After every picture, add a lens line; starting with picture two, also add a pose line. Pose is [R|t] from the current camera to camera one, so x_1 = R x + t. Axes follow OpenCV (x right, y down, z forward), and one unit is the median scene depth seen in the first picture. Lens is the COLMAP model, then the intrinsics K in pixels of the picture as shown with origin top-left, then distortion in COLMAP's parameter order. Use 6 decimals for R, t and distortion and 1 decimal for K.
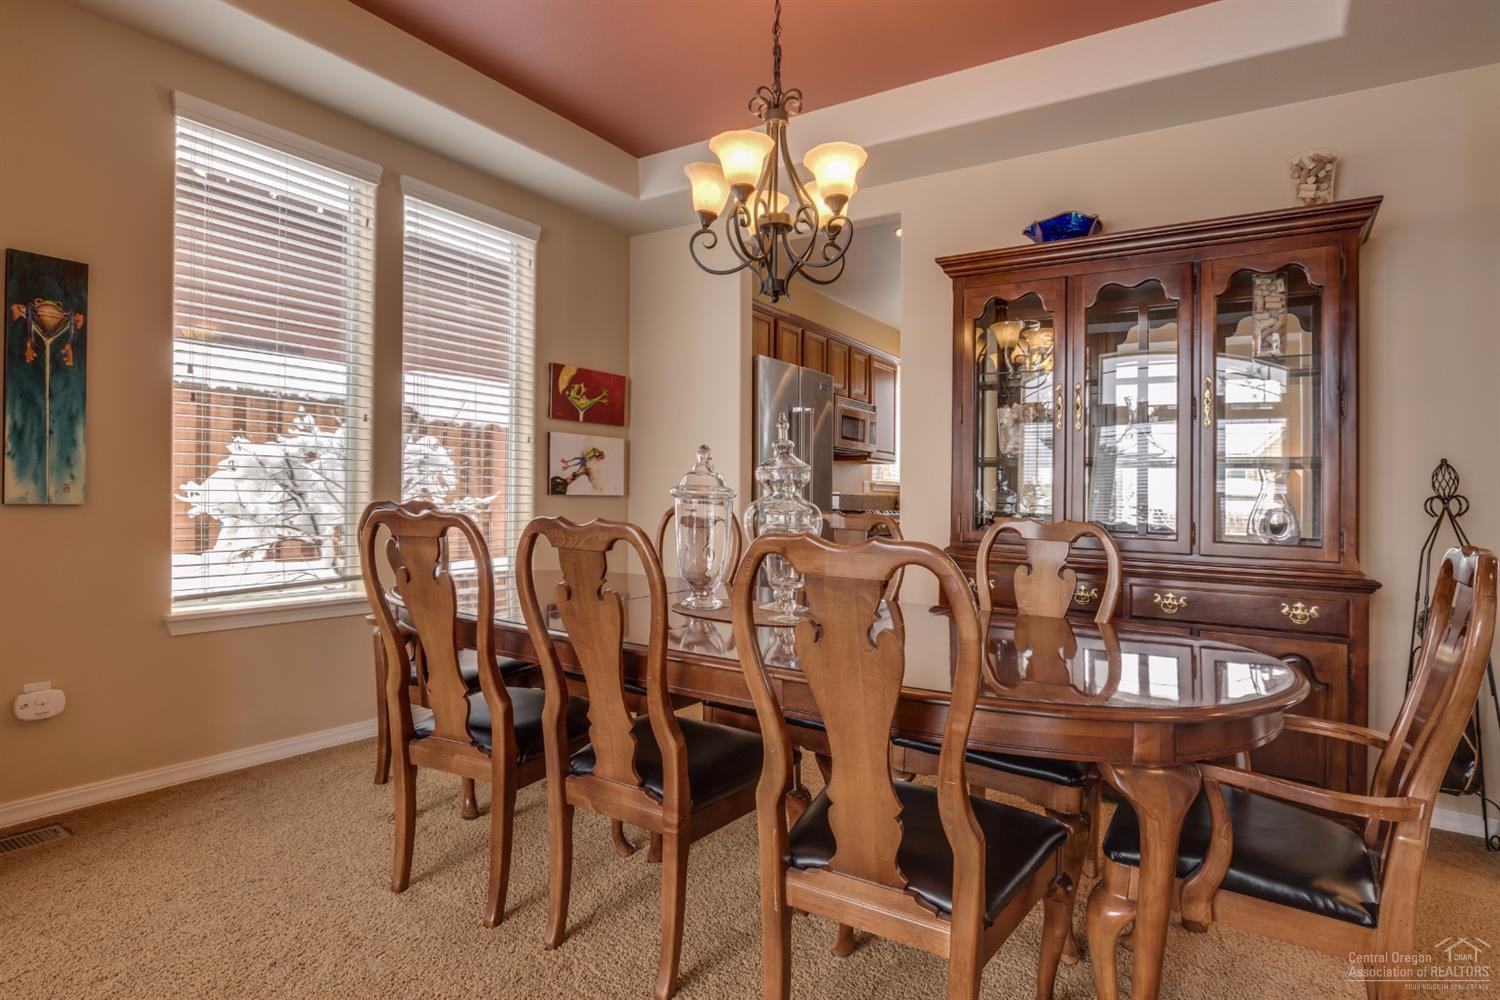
lens RADIAL K [[819.6, 0, 744.5], [0, 819.6, 493.9], [0, 0, 1]] dist [-0.027548, -0.001741]
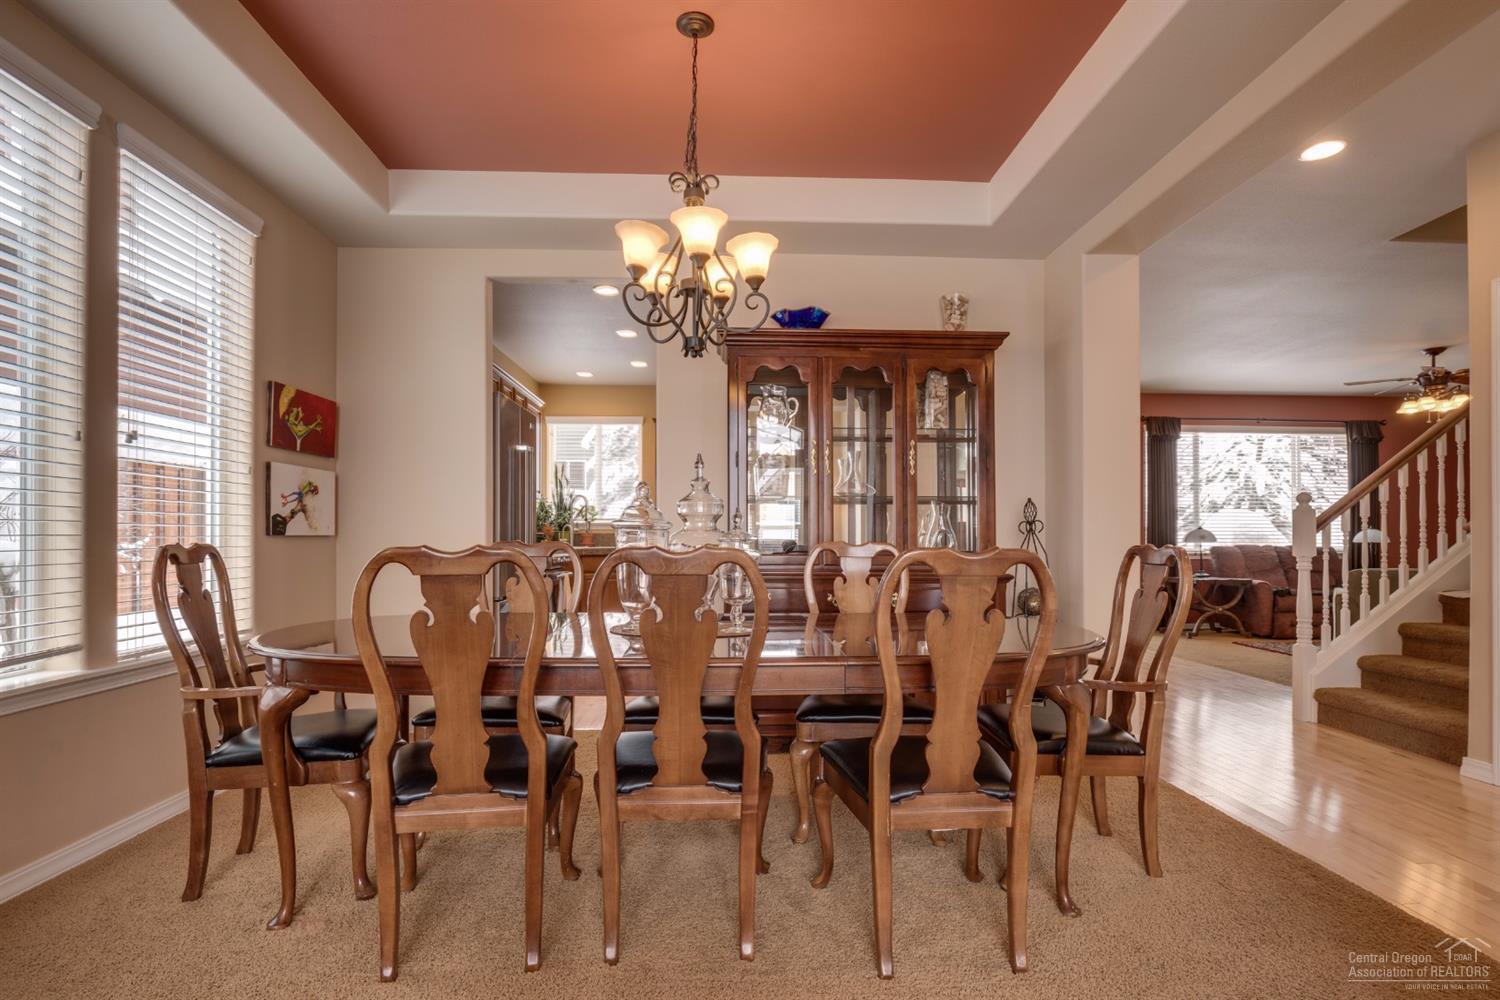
lens RADIAL K [[776.8, 0, 769.2], [0, 776.8, 531.3], [0, 0, 1]] dist [-0.014265, -0.000342]
pose [[0.795832, -0.018291, 0.605241, -0.312406], [0.019794, 0.999795, 0.004188, 0.003658], [-0.605194, 0.008647, 0.796031, 0.043942]]
